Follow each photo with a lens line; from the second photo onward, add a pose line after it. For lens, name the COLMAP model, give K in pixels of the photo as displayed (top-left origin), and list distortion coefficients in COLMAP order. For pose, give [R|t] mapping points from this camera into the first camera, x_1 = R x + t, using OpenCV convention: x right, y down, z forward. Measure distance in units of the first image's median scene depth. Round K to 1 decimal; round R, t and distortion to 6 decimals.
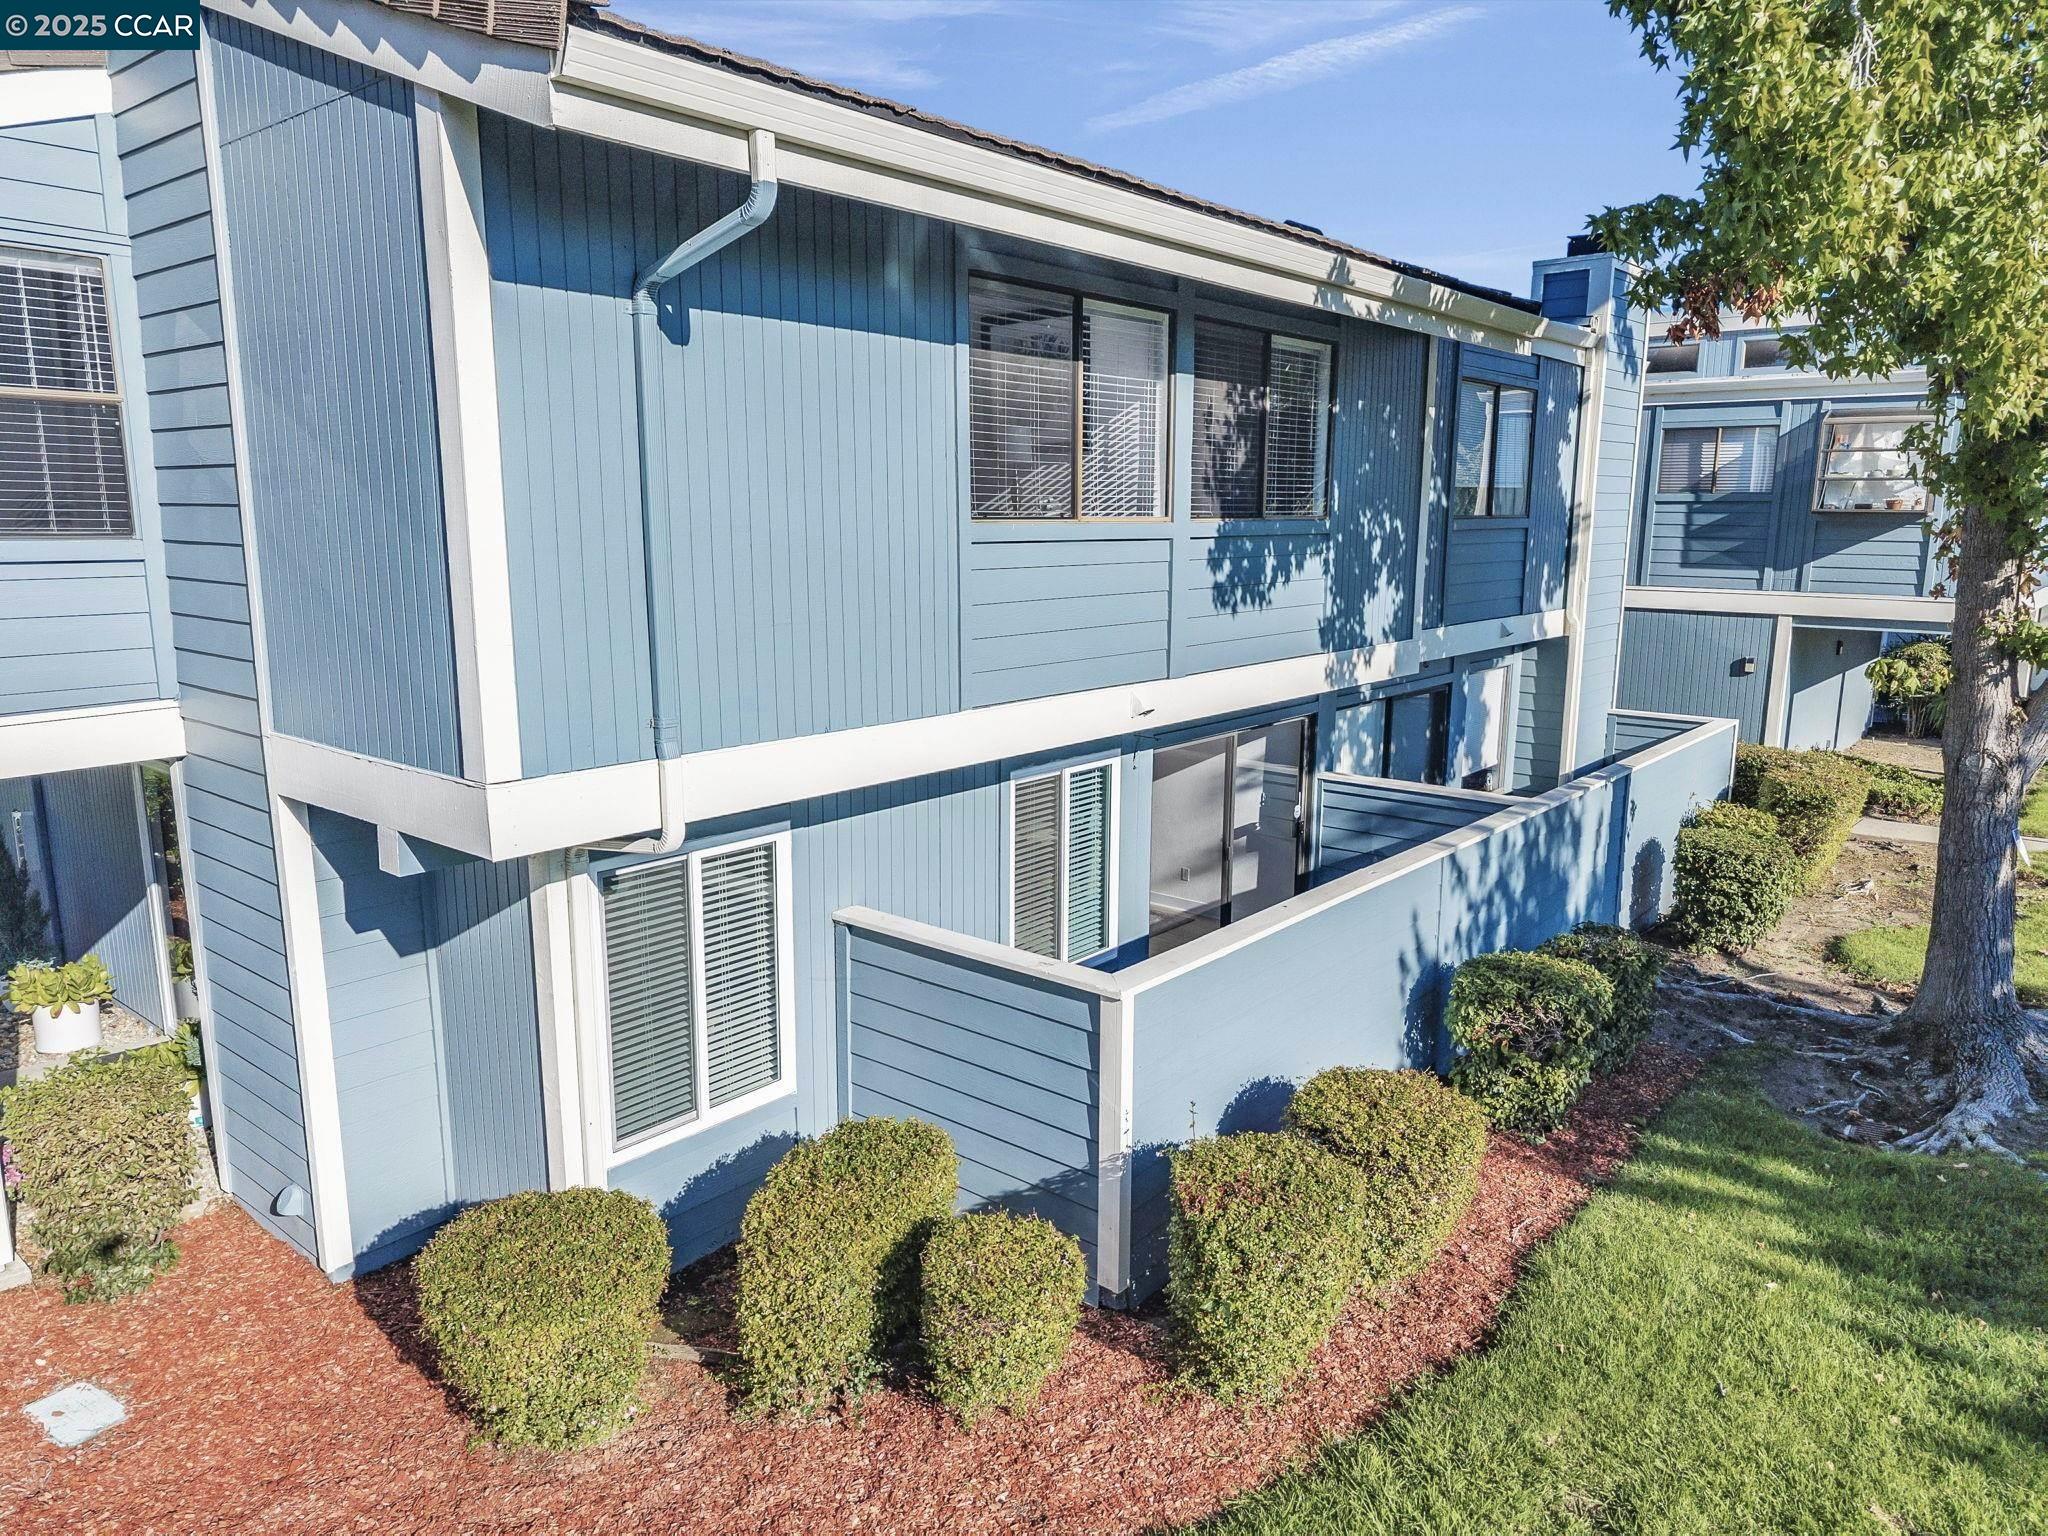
lens RADIAL K [[1402.0, 0, 1033.6], [0, 1402.0, 771.3], [0, 0, 1]] dist [0.026093, -0.002117]
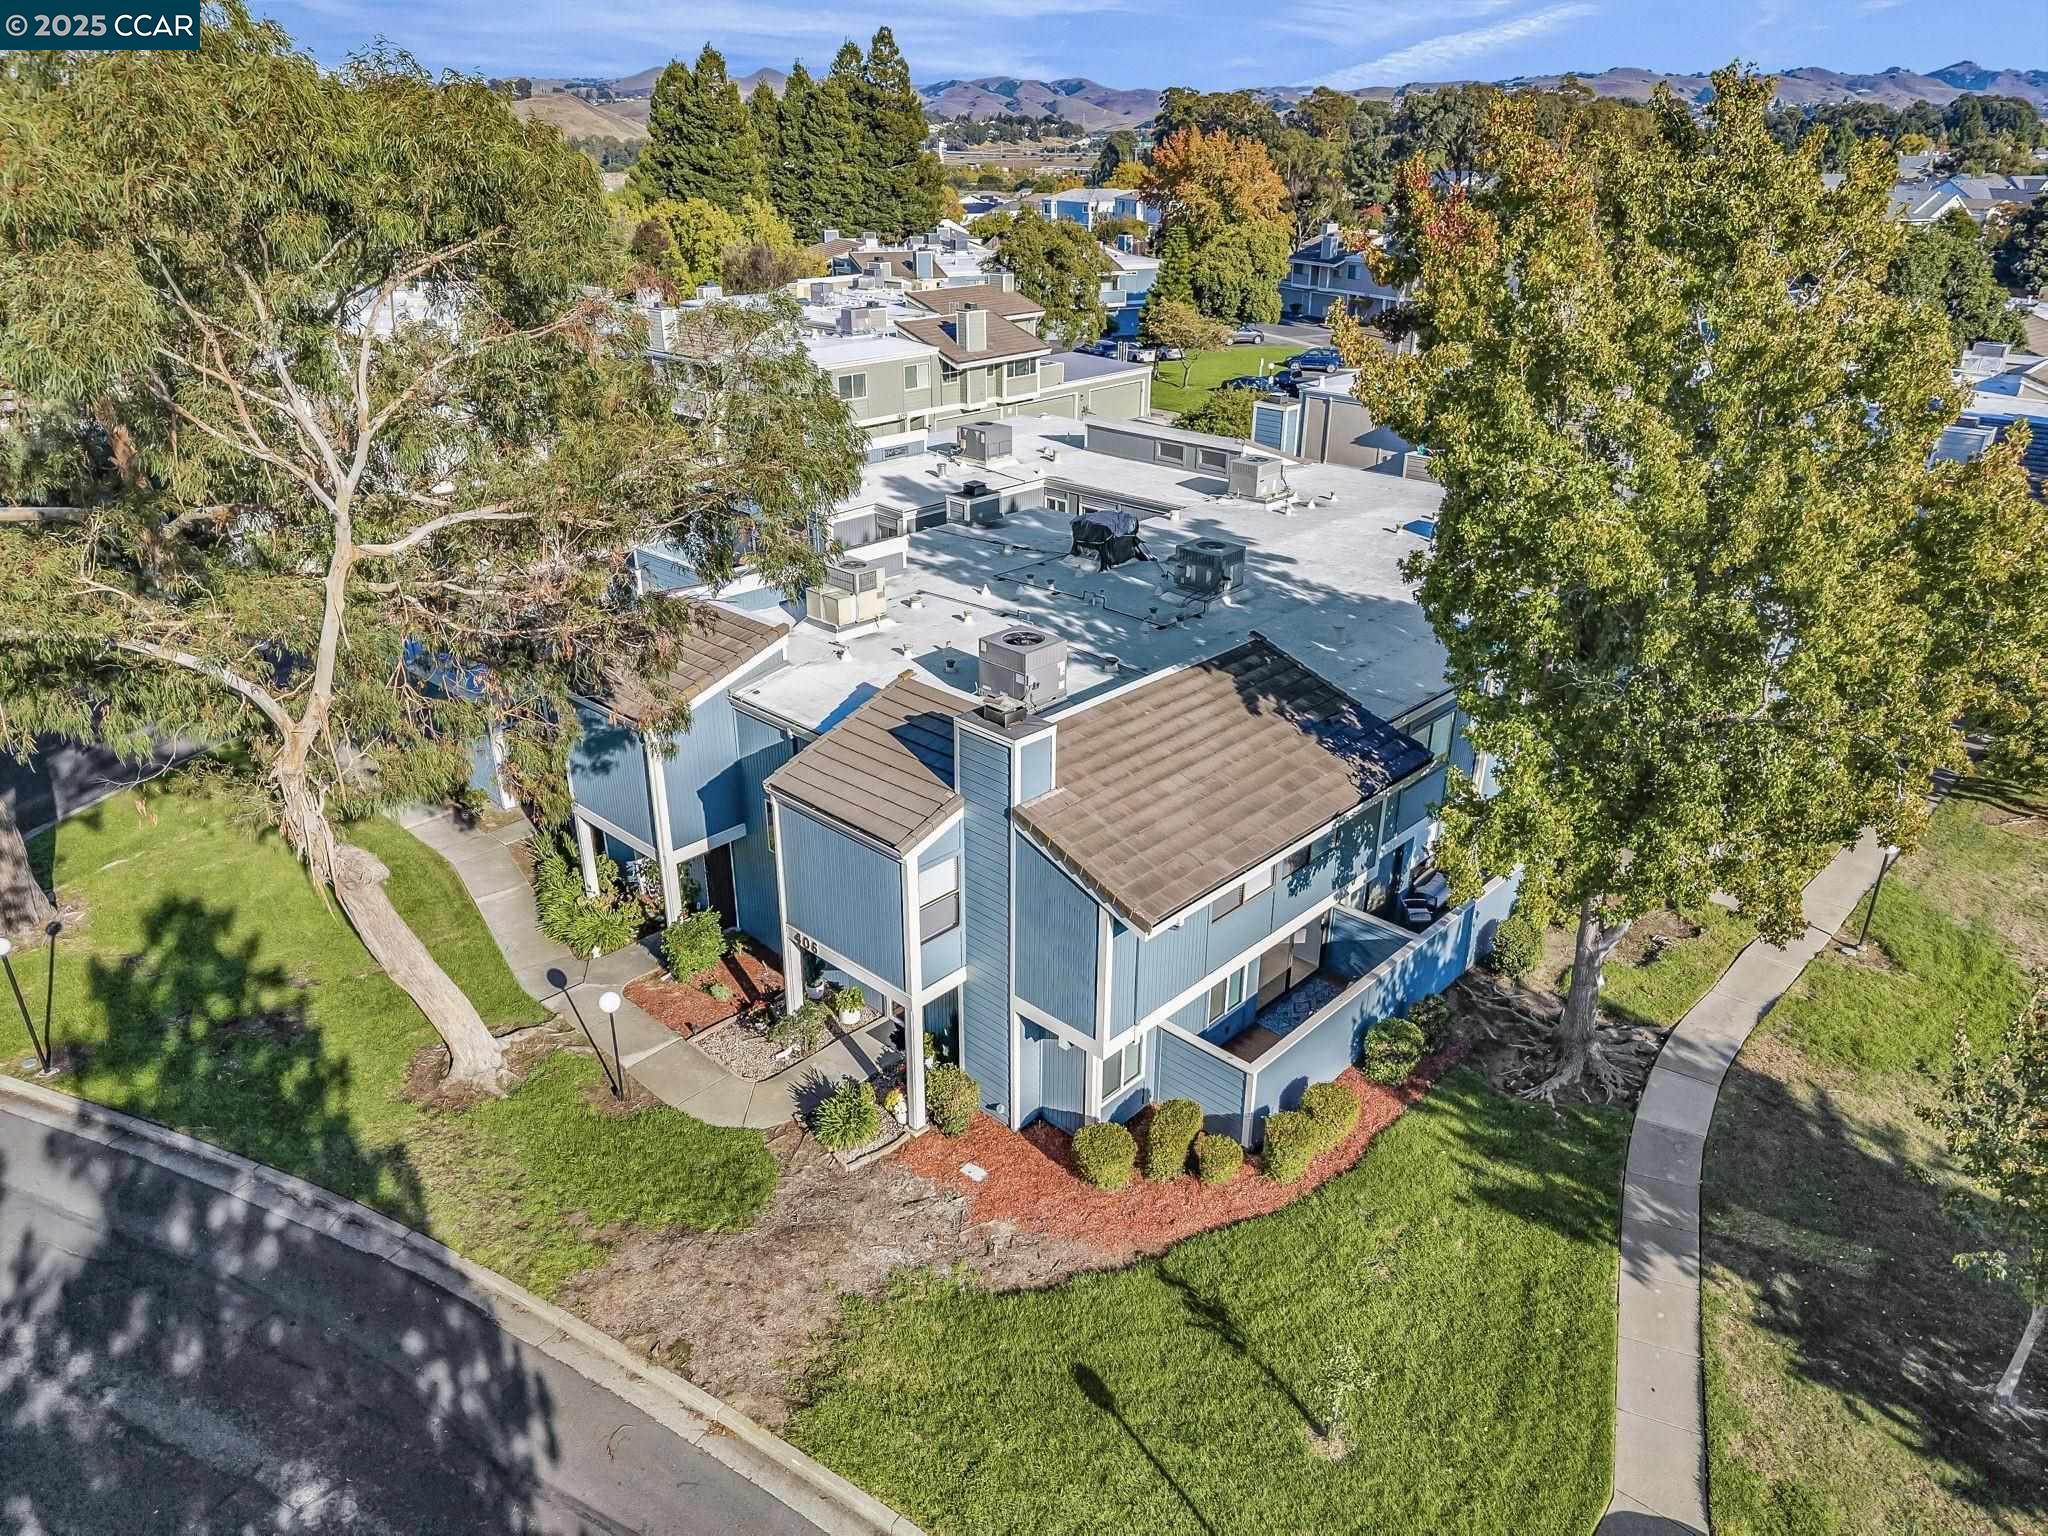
lens RADIAL K [[1402.0, 0, 1028.4], [0, 1402.0, 771.6], [0, 0, 1]] dist [0.026093, -0.002117]
pose [[0.997818, 0.025966, -0.060697, -0.257570], [-0.010549, 0.970299, 0.241679, -1.193211], [0.065170, -0.240512, 0.968456, -1.896443]]
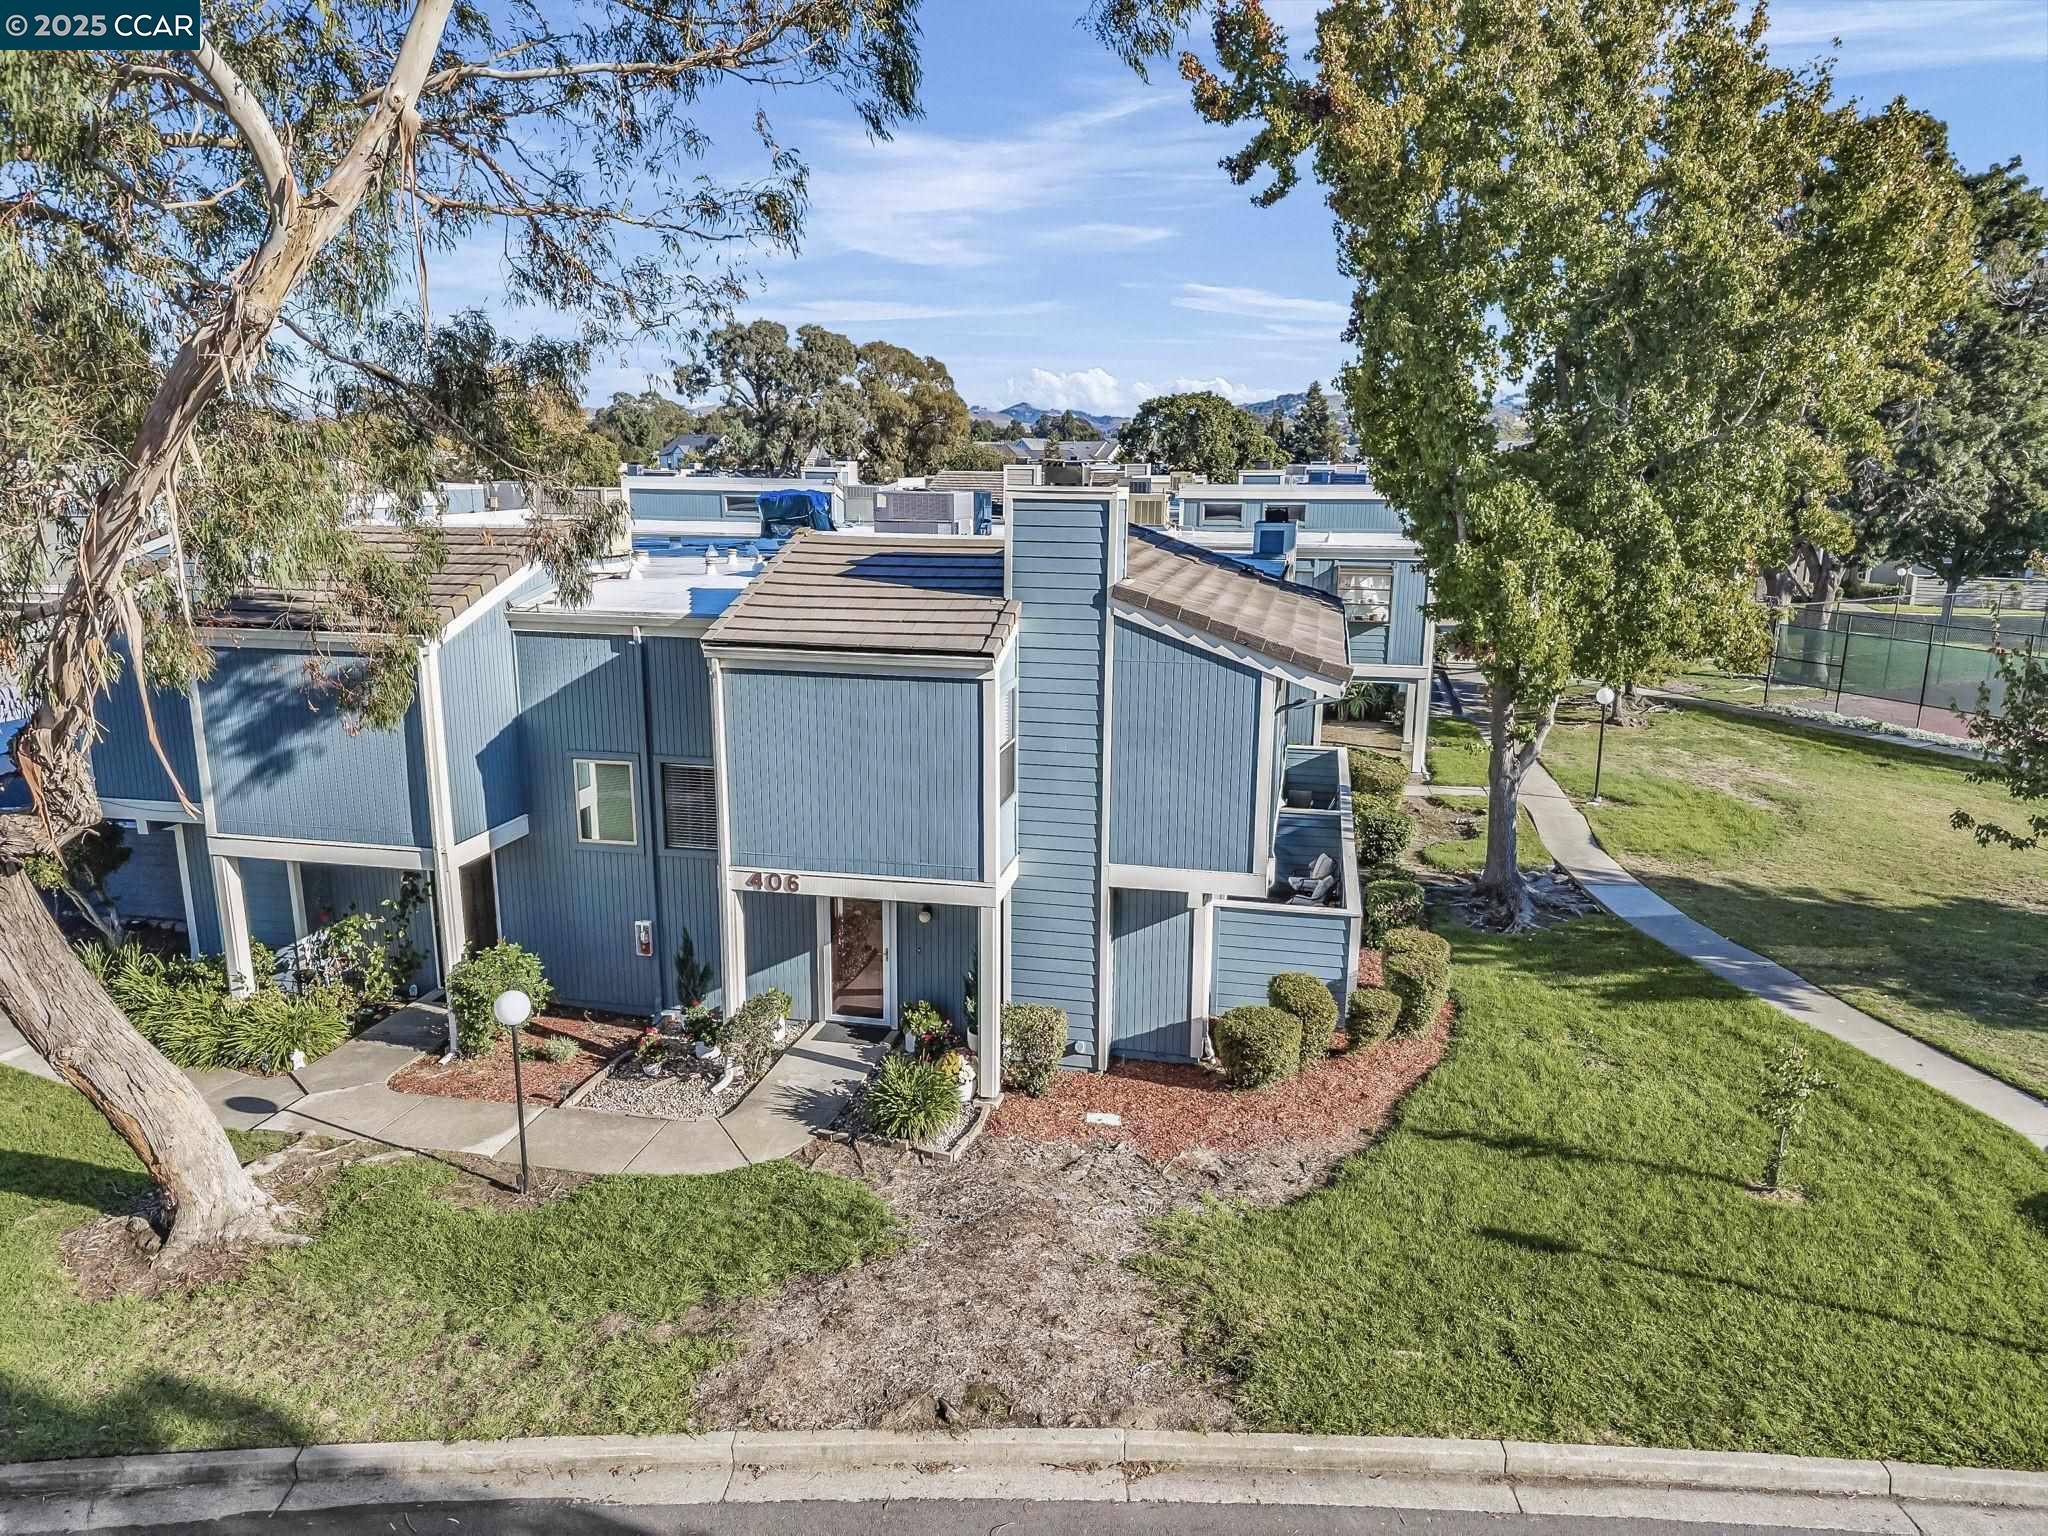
lens RADIAL K [[1402.0, 0, 1018.9], [0, 1402.0, 765.9], [0, 0, 1]] dist [0.026093, -0.002117]
pose [[0.888070, -0.103678, 0.447863, -1.560290], [0.087217, 0.994541, 0.057287, -0.320408], [-0.451358, -0.011814, 0.892265, -1.079401]]
